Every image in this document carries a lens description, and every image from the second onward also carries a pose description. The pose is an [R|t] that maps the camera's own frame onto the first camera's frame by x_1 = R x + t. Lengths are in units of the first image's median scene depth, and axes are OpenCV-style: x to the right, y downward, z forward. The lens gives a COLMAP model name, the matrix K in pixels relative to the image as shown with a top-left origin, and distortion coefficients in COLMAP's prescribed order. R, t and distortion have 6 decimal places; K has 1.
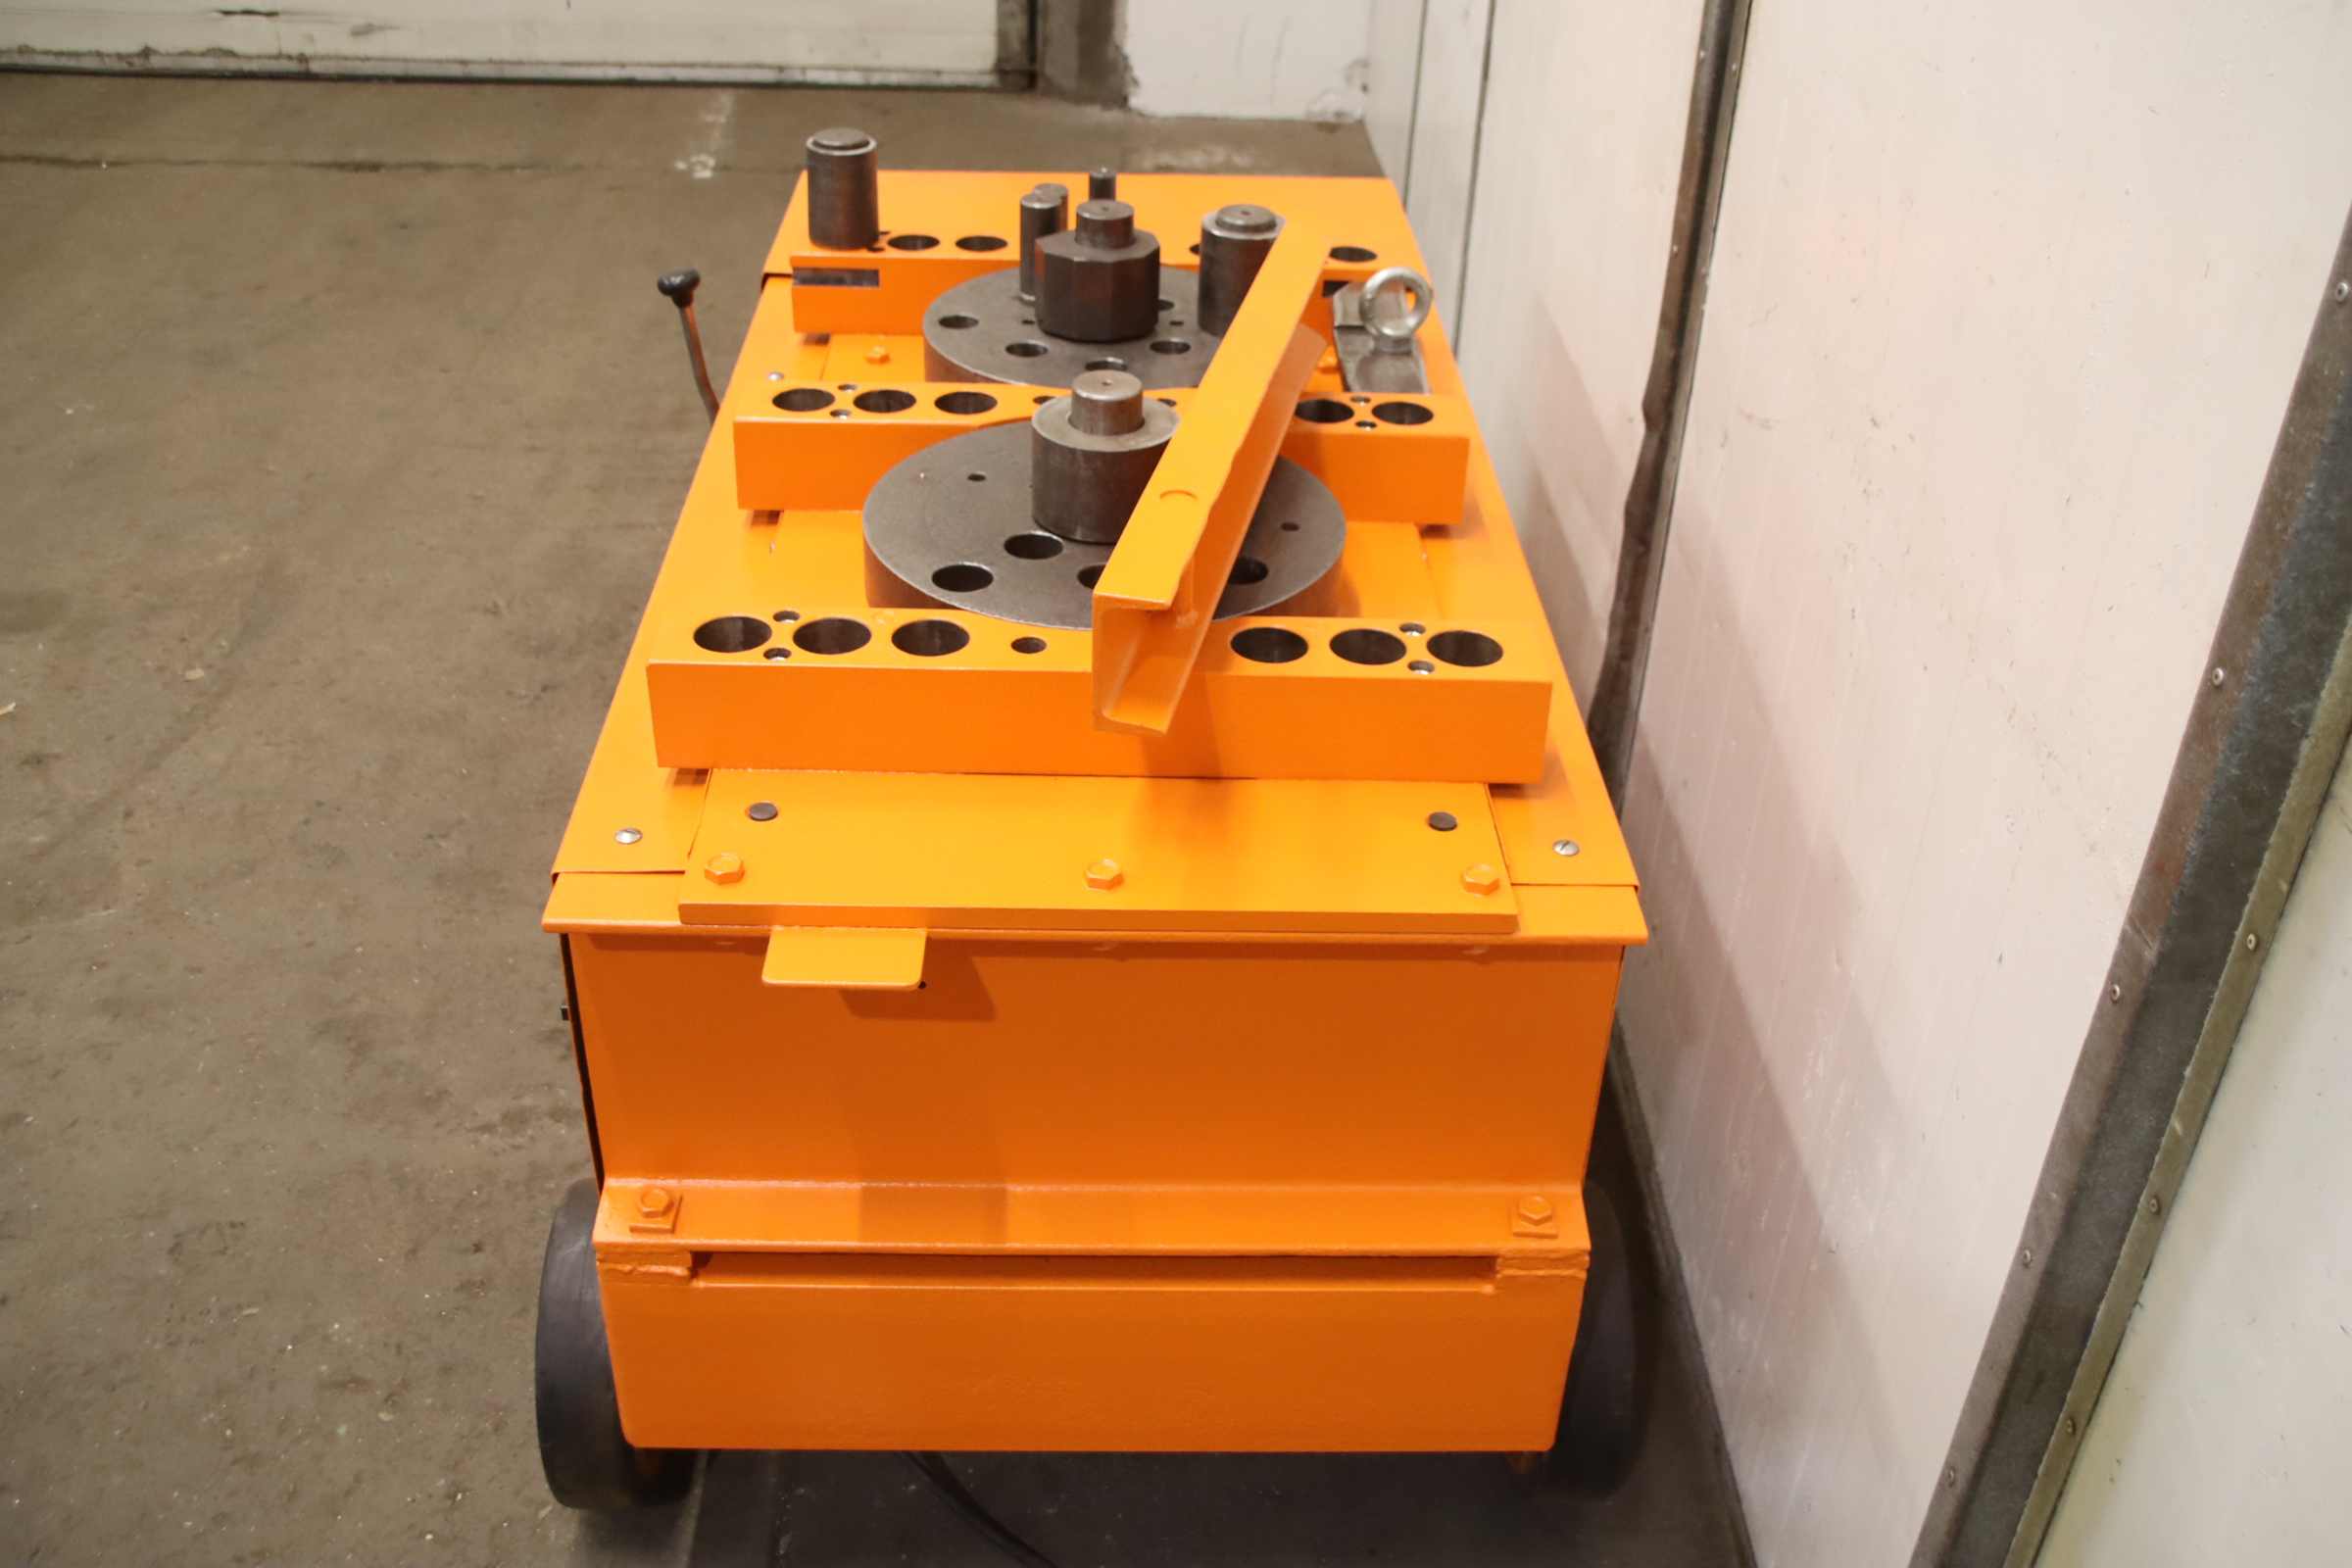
lens RADIAL K [[2108.9, 0, 1176.0], [0, 2108.9, 784.0], [0, 0, 1]] dist [0.001767, 0.002647]
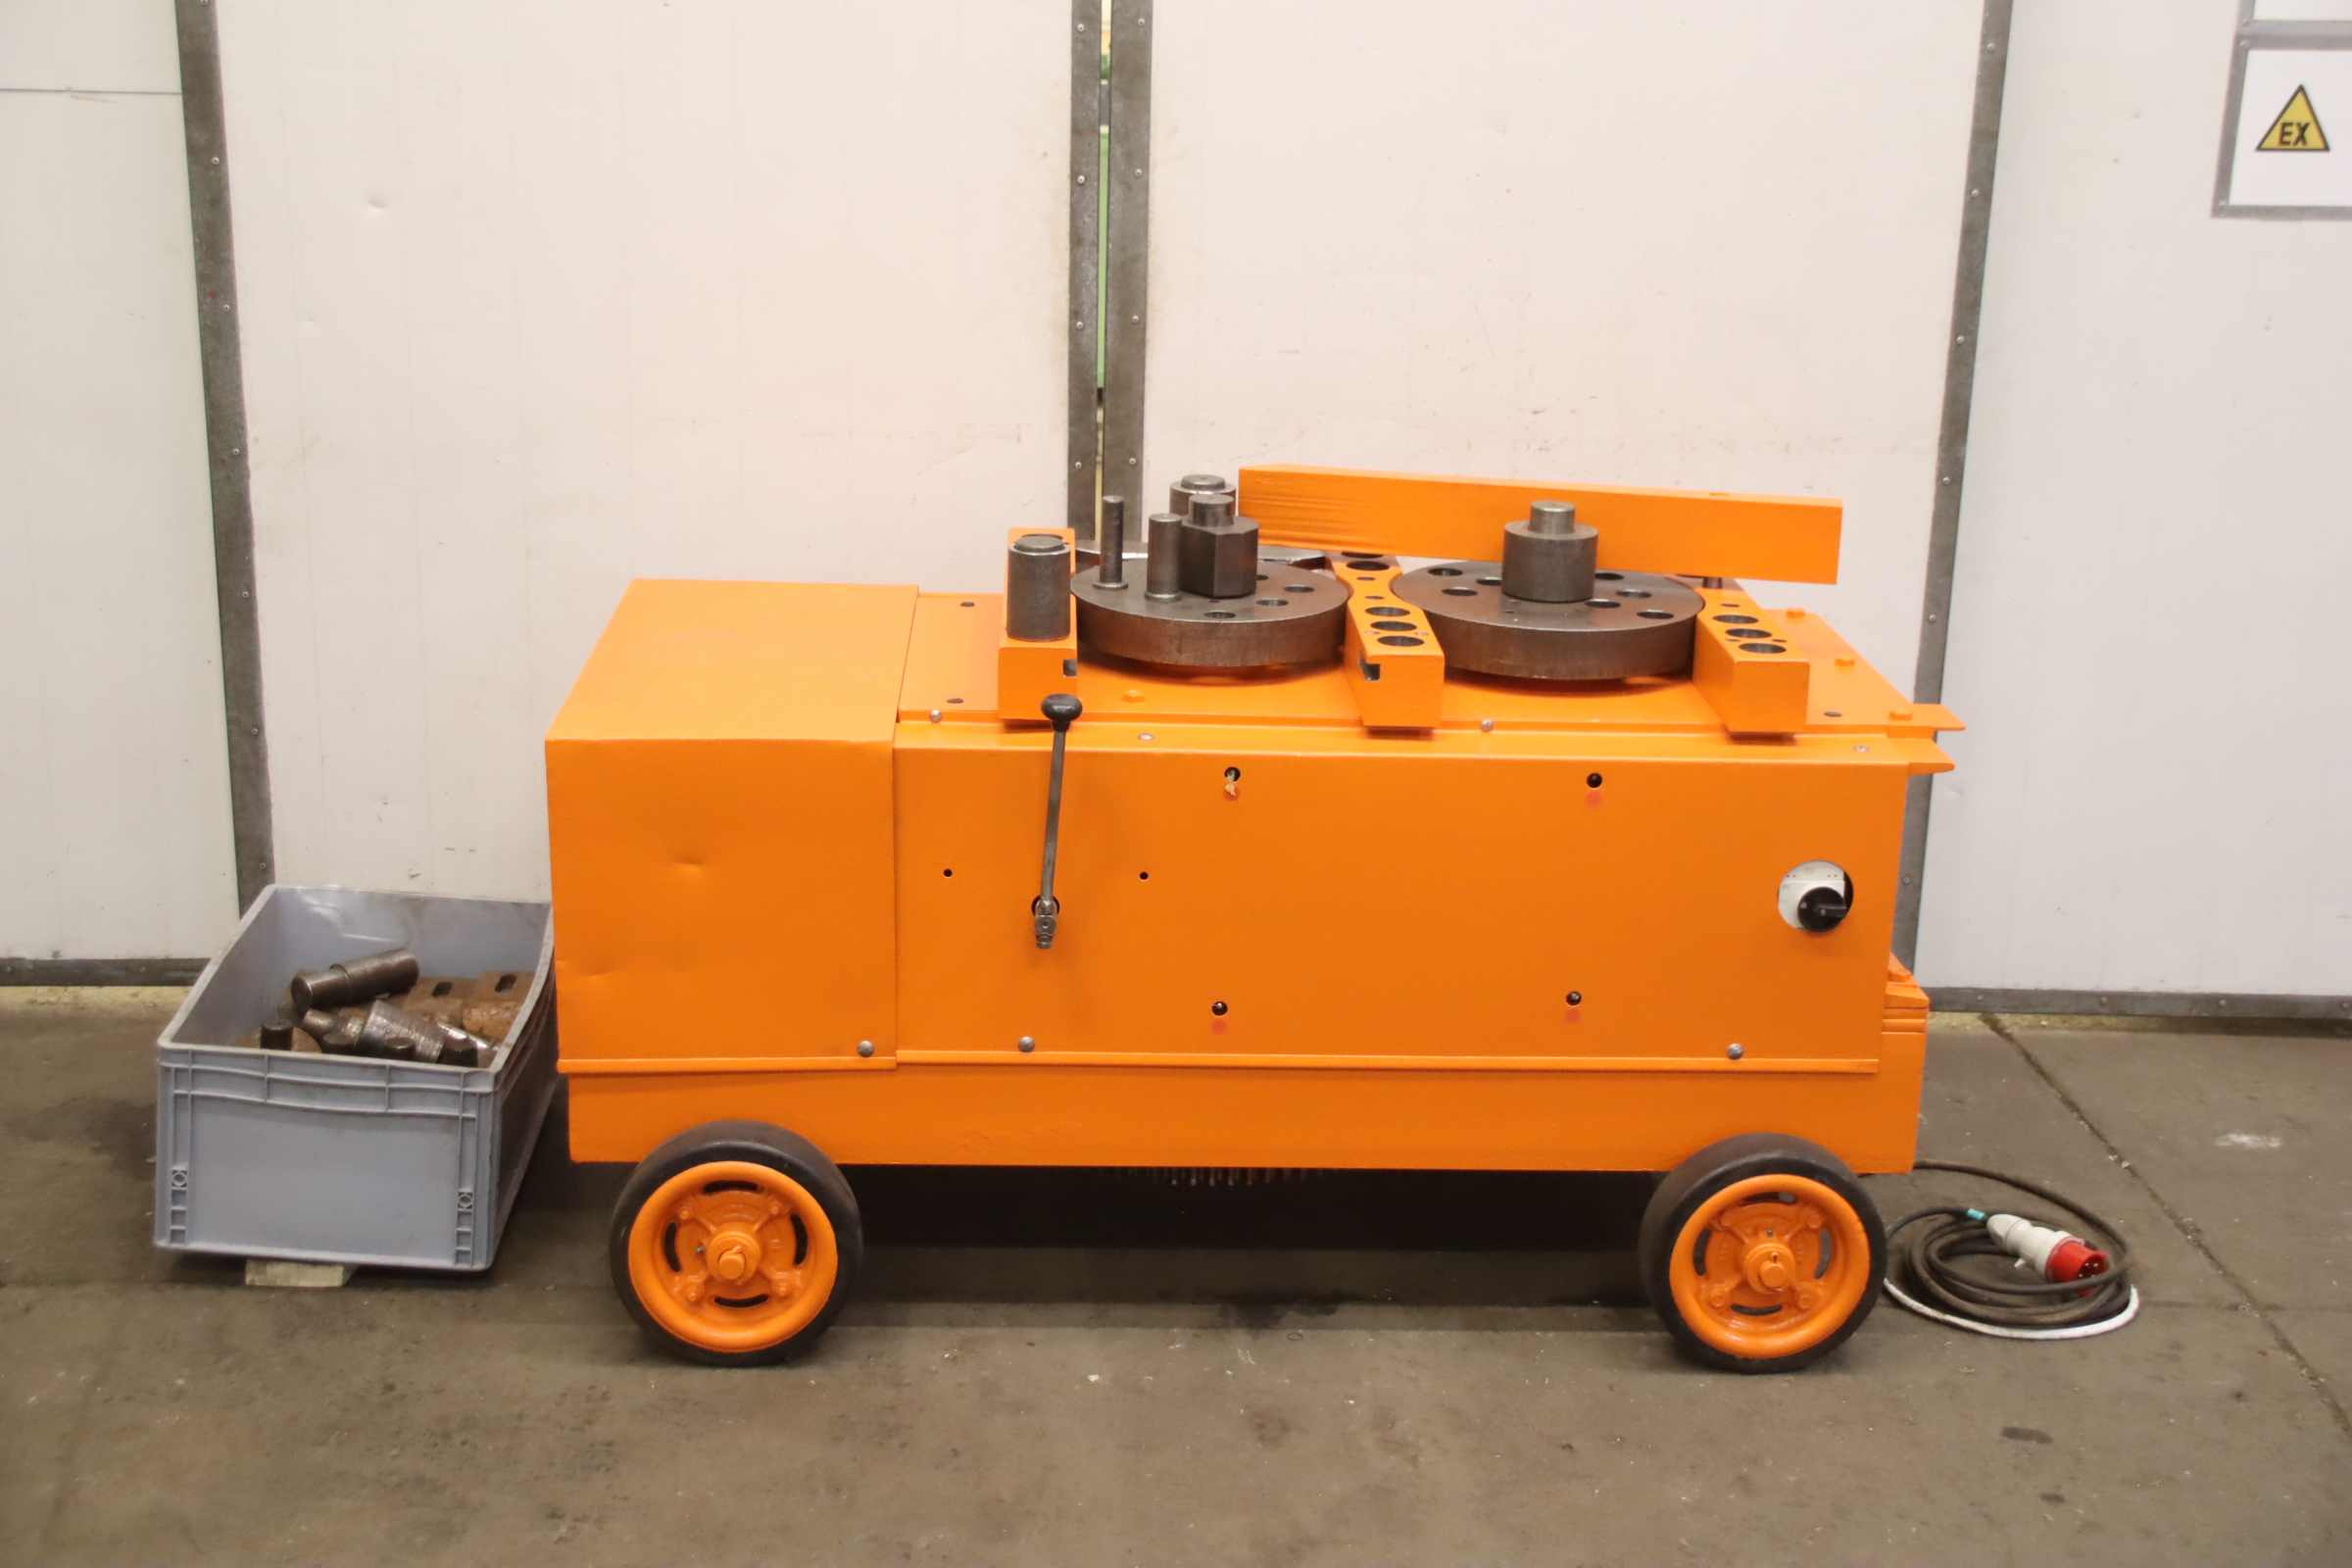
lens RADIAL K [[2921.0, 0, 1176.0], [0, 2921.0, 784.0], [0, 0, 1]] dist [-0.011217, 0.040668]
pose [[0.008612, -0.331877, 0.943283, -1.647392], [0.522098, 0.806023, 0.278818, -0.592598], [-0.852842, 0.490086, 0.180214, 0.720699]]
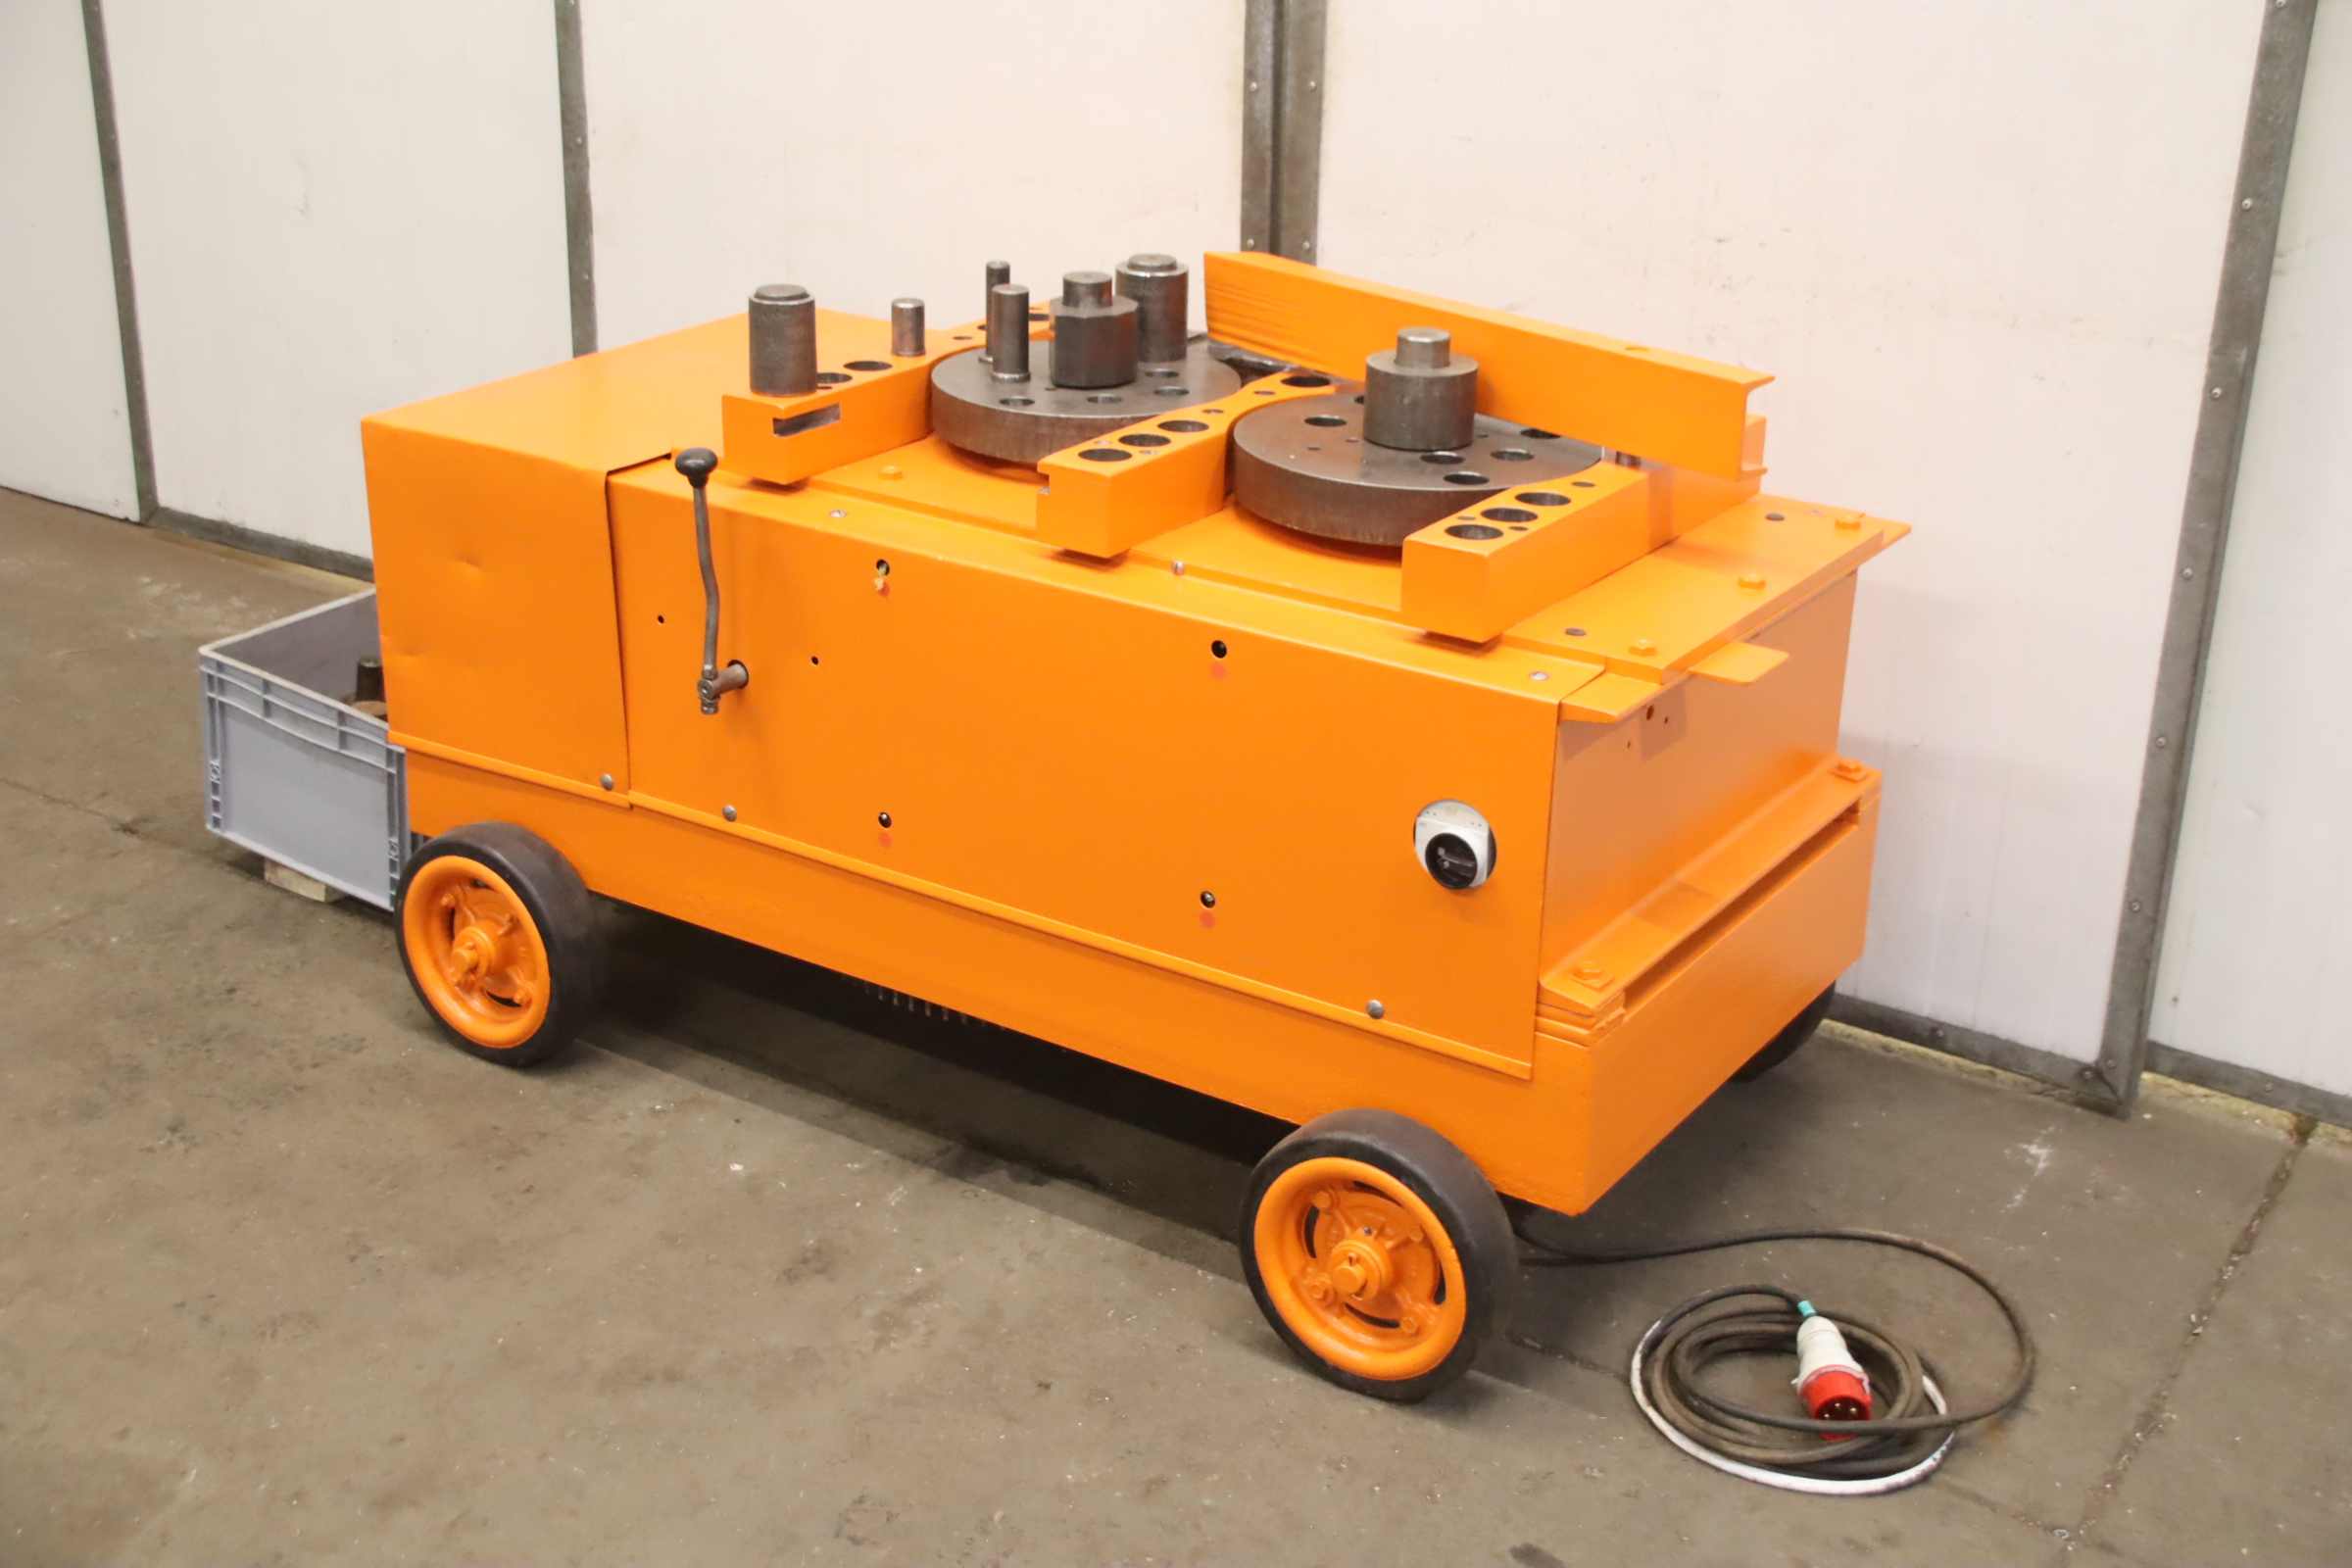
lens RADIAL K [[2921.0, 0, 1176.0], [0, 2921.0, 784.0], [0, 0, 1]] dist [-0.011217, 0.040668]
pose [[0.585521, -0.326737, 0.741895, -1.193991], [0.439862, 0.896792, 0.047805, -0.068591], [-0.680946, 0.298341, 0.668809, -0.030004]]
